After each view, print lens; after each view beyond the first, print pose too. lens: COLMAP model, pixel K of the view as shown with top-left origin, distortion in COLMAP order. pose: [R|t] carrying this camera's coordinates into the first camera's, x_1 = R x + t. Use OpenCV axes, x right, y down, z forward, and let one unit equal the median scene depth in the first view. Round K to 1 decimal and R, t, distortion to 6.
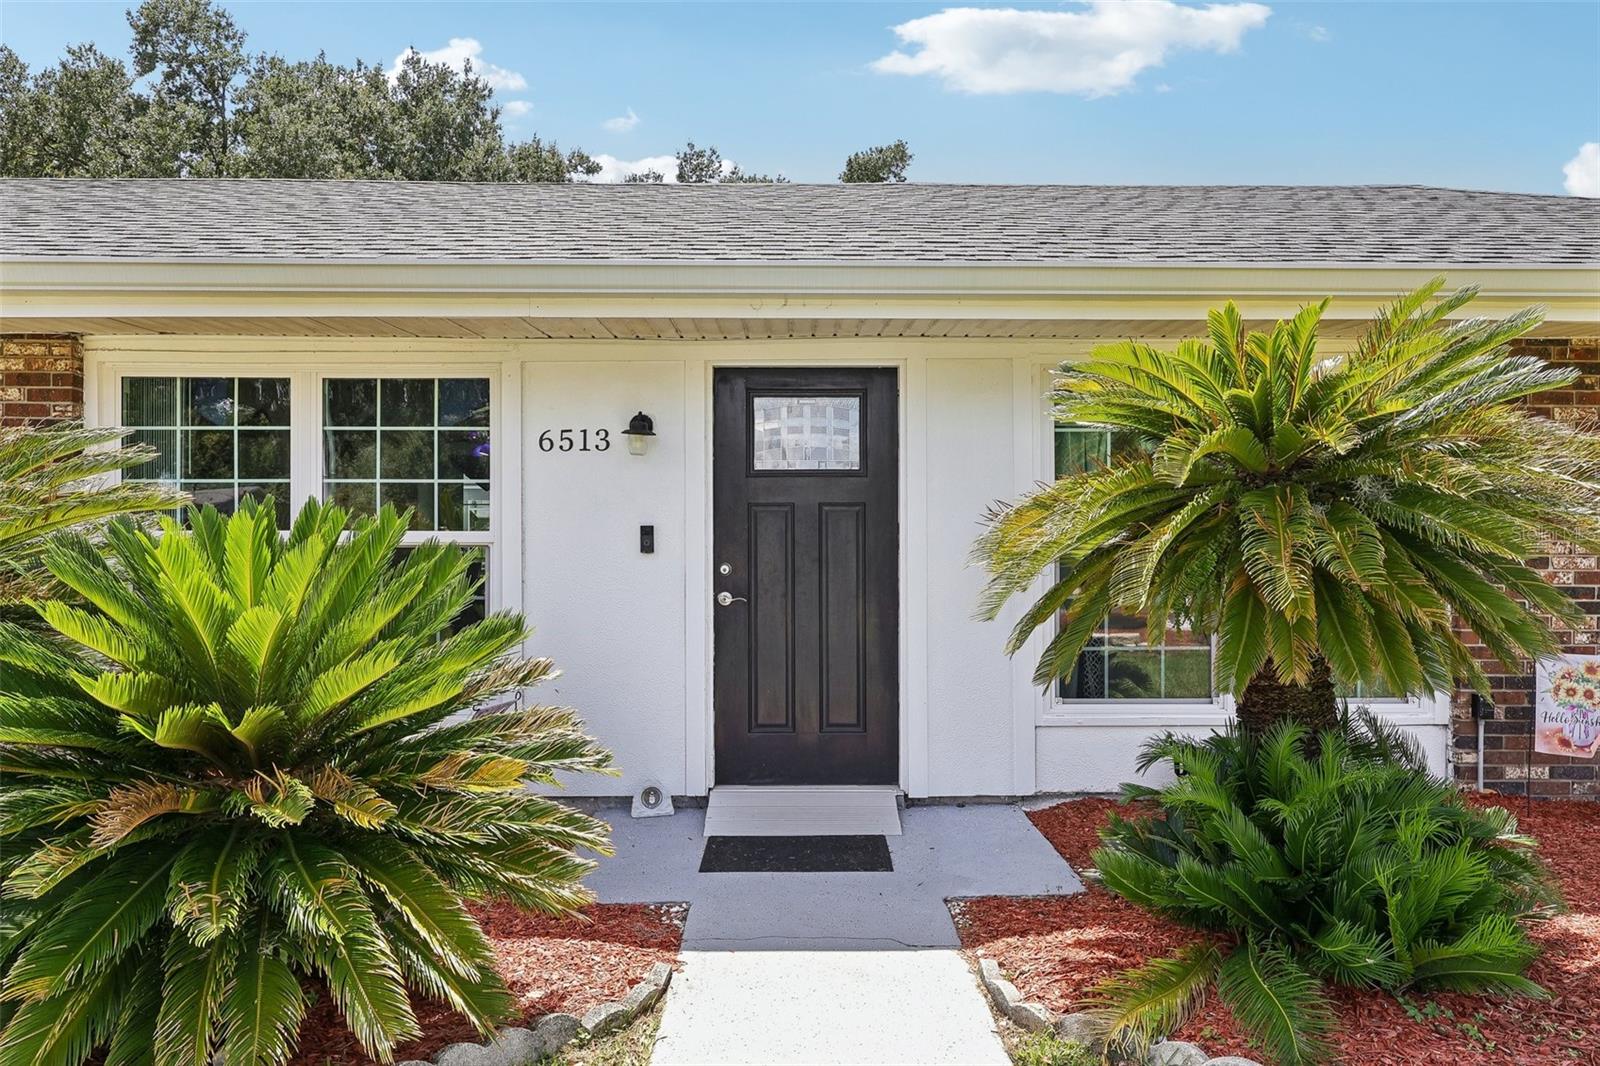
lens RADIAL K [[1079.0, 0, 803.6], [0, 1079.0, 540.4], [0, 0, 1]] dist [-0.005791, 0.002687]
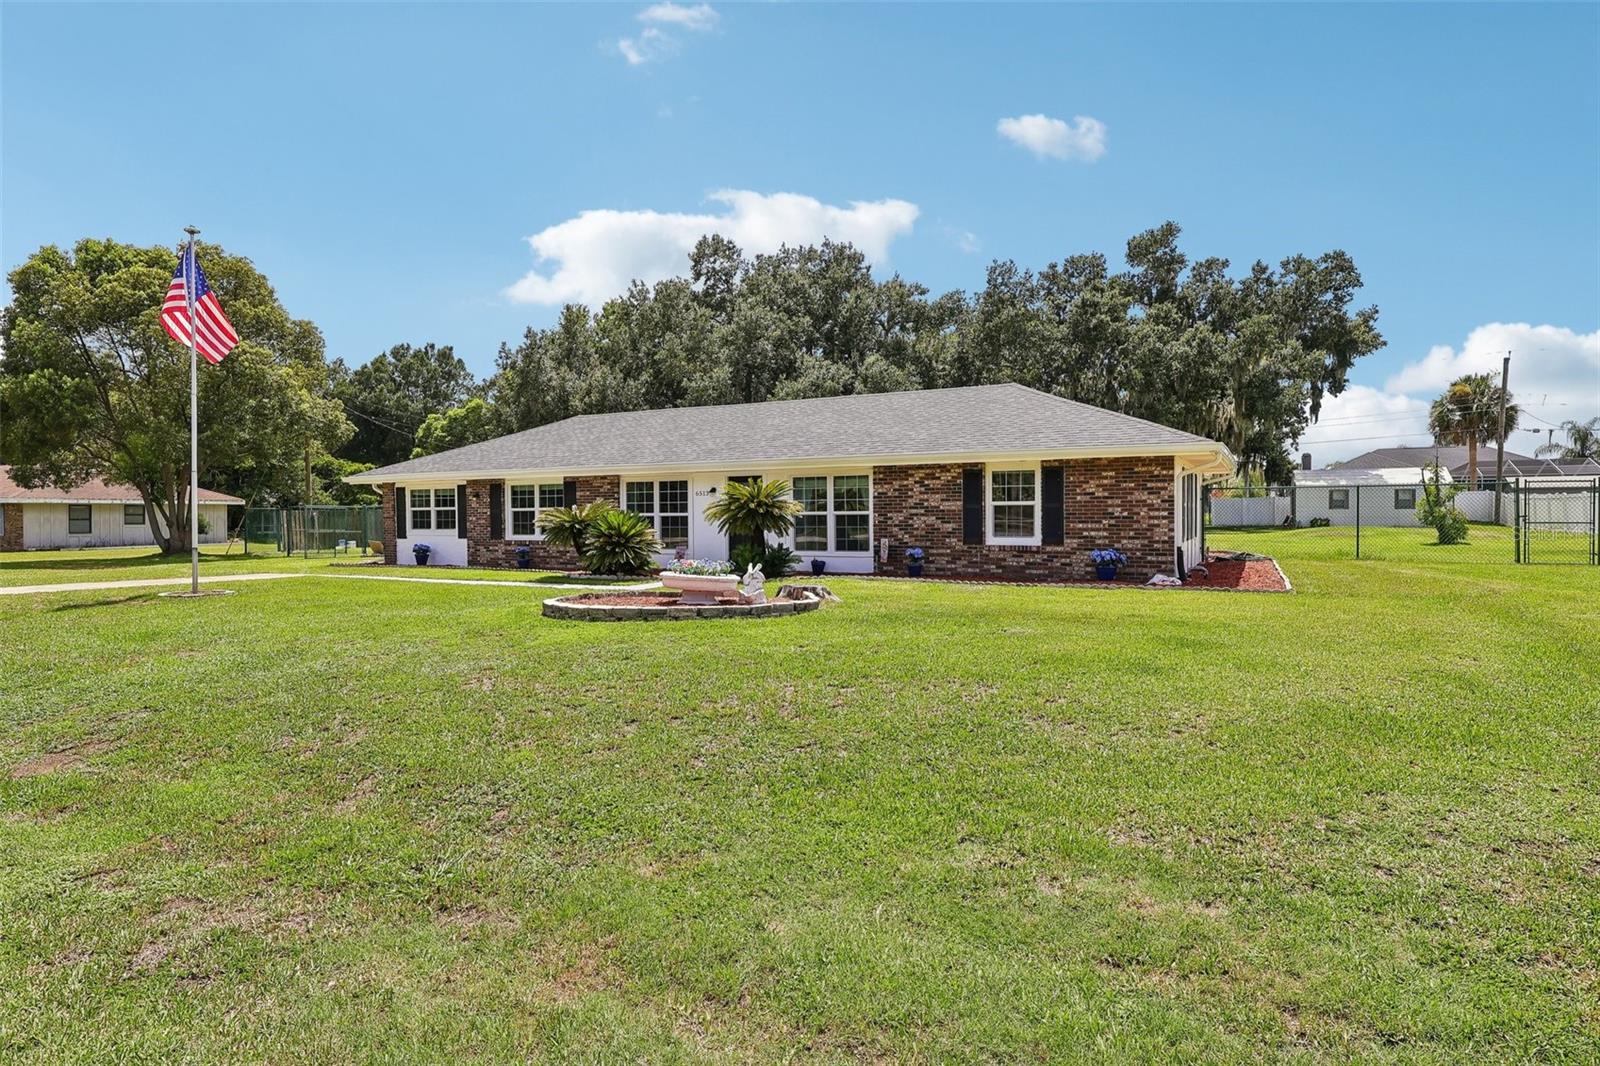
lens RADIAL K [[887.1, 0, 798.5], [0, 887.1, 535.0], [0, 0, 1]] dist [0.005311, 0.000441]
pose [[0.881286, 0.003130, -0.472573, 0.337650], [0.009064, 0.999682, 0.023523, 0.000452], [0.472496, -0.025014, 0.880978, -0.377389]]
